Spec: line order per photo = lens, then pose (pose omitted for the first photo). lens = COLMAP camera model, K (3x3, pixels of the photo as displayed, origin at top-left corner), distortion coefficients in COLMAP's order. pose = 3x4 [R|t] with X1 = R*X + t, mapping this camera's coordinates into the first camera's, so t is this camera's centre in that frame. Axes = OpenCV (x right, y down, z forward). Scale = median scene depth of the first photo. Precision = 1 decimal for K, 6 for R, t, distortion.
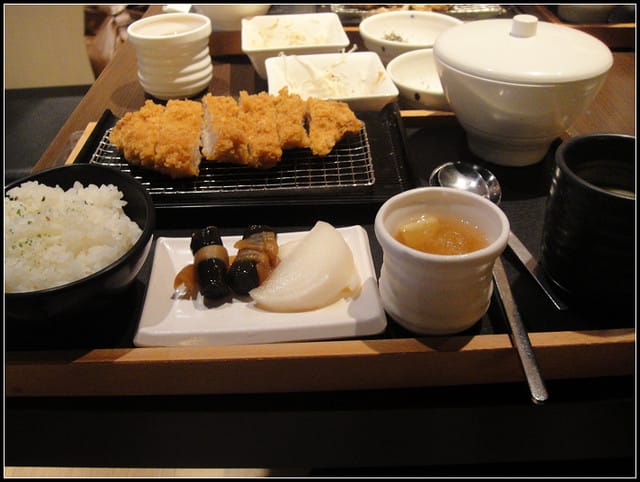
lens RADIAL K [[630.3, 0, 320.0], [0, 630.3, 241.0], [0, 0, 1]] dist [-0.142906, -0.026118]
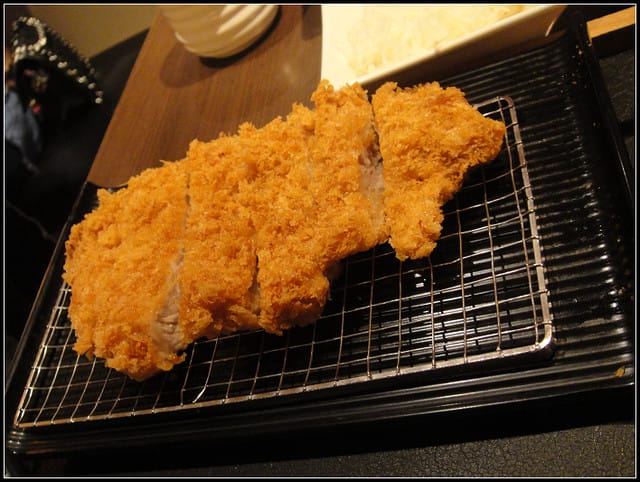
lens RADIAL K [[630.3, 0, 320.0], [0, 630.3, 241.0], [0, 0, 1]] dist [-0.142906, -0.026118]
pose [[0.901470, -0.194002, -0.386929, 0.119068], [0.291409, 0.933009, 0.211127, -0.275039], [0.320050, -0.303079, 0.897614, 0.626812]]
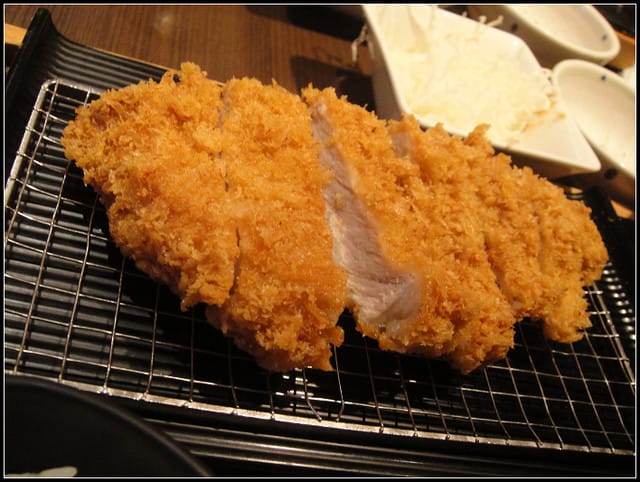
lens RADIAL K [[664.0, 0, 320.0], [0, 664.0, 241.0], [0, 0, 1]] dist [-0.162782, -0.007148]
pose [[0.911737, 0.246390, 0.328675, -0.350263], [-0.308777, 0.938783, 0.152787, -0.238386], [-0.270909, -0.240789, 0.932003, 0.660760]]
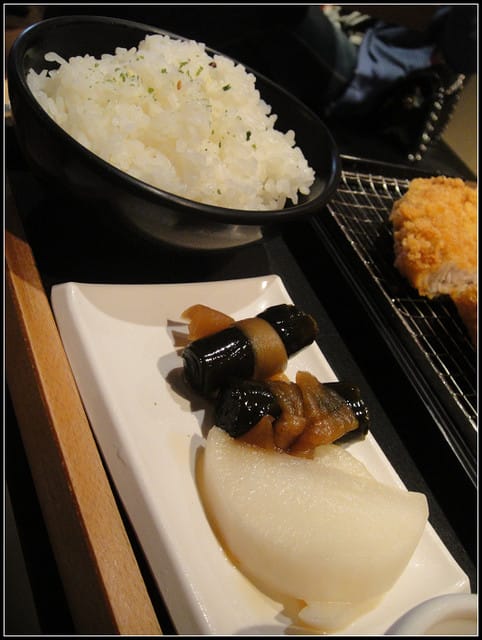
lens RADIAL K [[630.3, 0, 241.0], [0, 630.3, 320.0], [0, 0, 1]] dist [-0.142906, -0.026118]
pose [[0.369245, 0.781303, -0.503214, 0.069219], [-0.832328, 0.518888, 0.194899, -0.065754], [0.413387, 0.346874, 0.841897, 0.427543]]
